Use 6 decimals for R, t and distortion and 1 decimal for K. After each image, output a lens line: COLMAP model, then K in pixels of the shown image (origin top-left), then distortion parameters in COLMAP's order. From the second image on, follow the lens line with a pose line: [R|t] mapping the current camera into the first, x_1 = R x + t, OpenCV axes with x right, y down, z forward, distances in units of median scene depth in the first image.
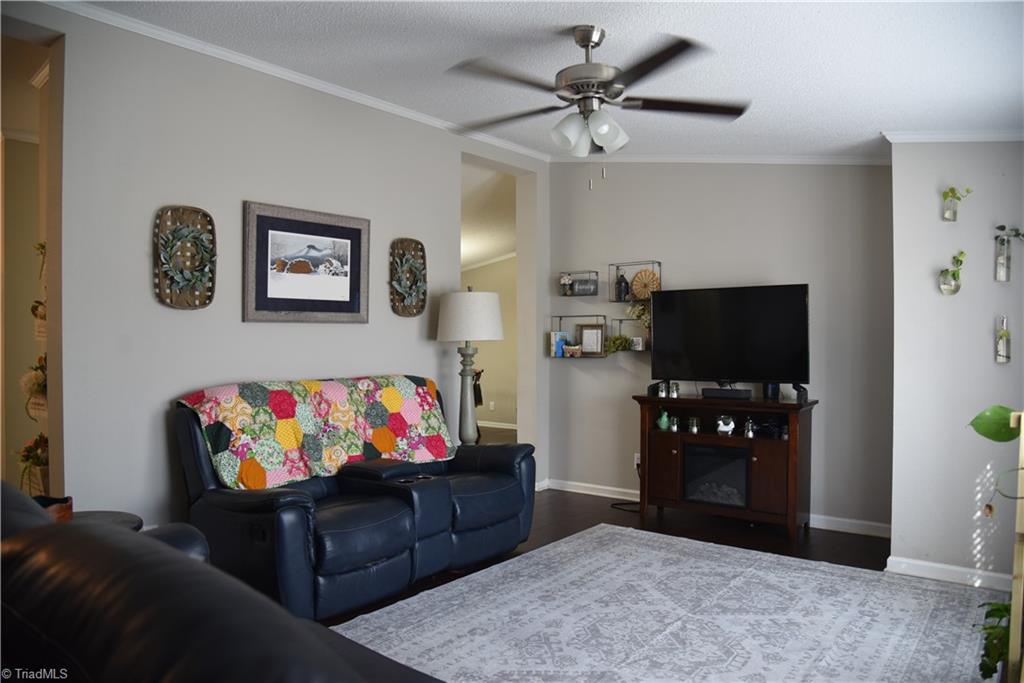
lens RADIAL K [[701.4, 0, 512.0], [0, 701.4, 341.5], [0, 0, 1]] dist [-0.094301, 0.002722]
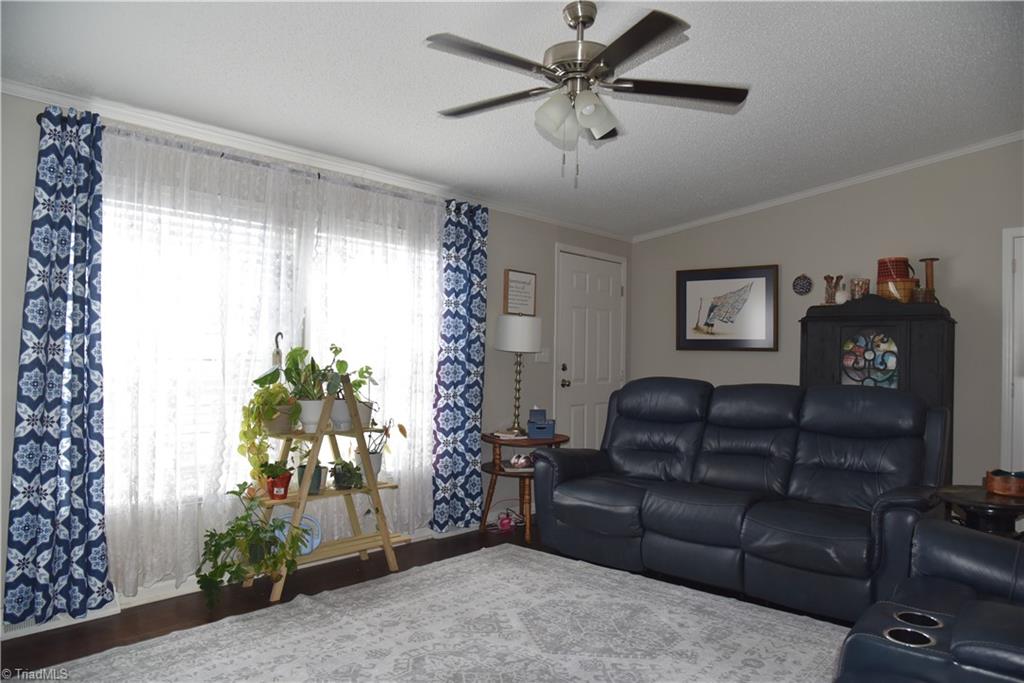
lens RADIAL K [[701.4, 0, 512.0], [0, 701.4, 341.5], [0, 0, 1]] dist [-0.094301, 0.002722]
pose [[-0.998936, -0.018019, 0.042461, 0.136498], [-0.018839, 0.999642, -0.018975, 0.024747], [-0.042104, -0.019755, -0.998918, 1.725667]]
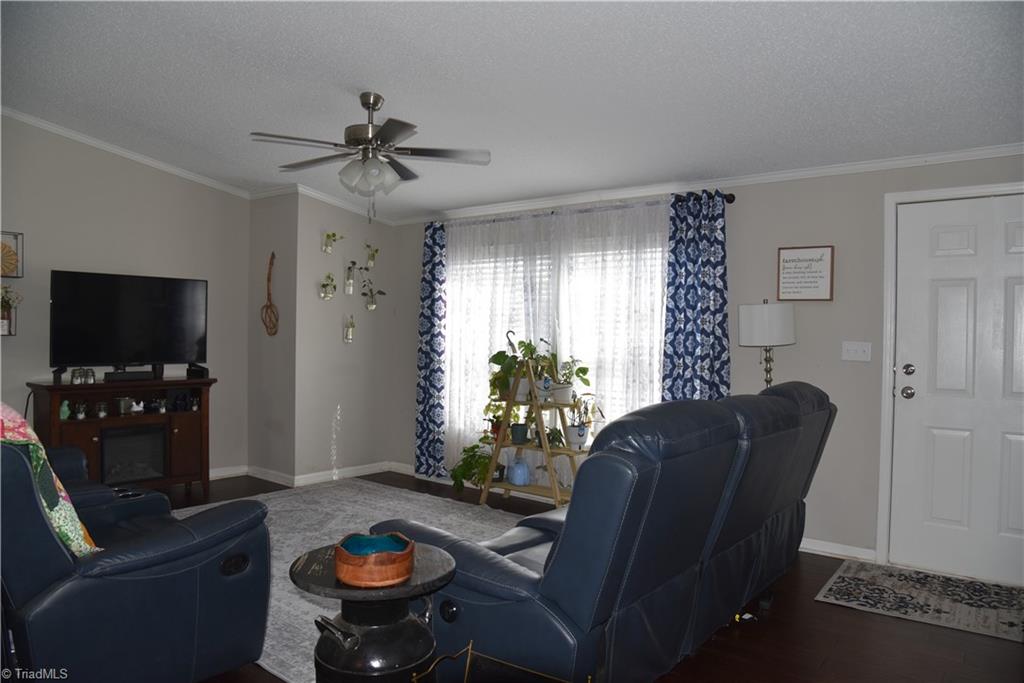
lens RADIAL K [[701.4, 0, 512.0], [0, 701.4, 341.5], [0, 0, 1]] dist [-0.094301, 0.002722]
pose [[-0.002783, -0.014975, 0.999884, -1.109453], [-0.014670, 0.999781, 0.014933, -0.003191], [-0.999889, -0.014627, -0.003002, 0.638124]]
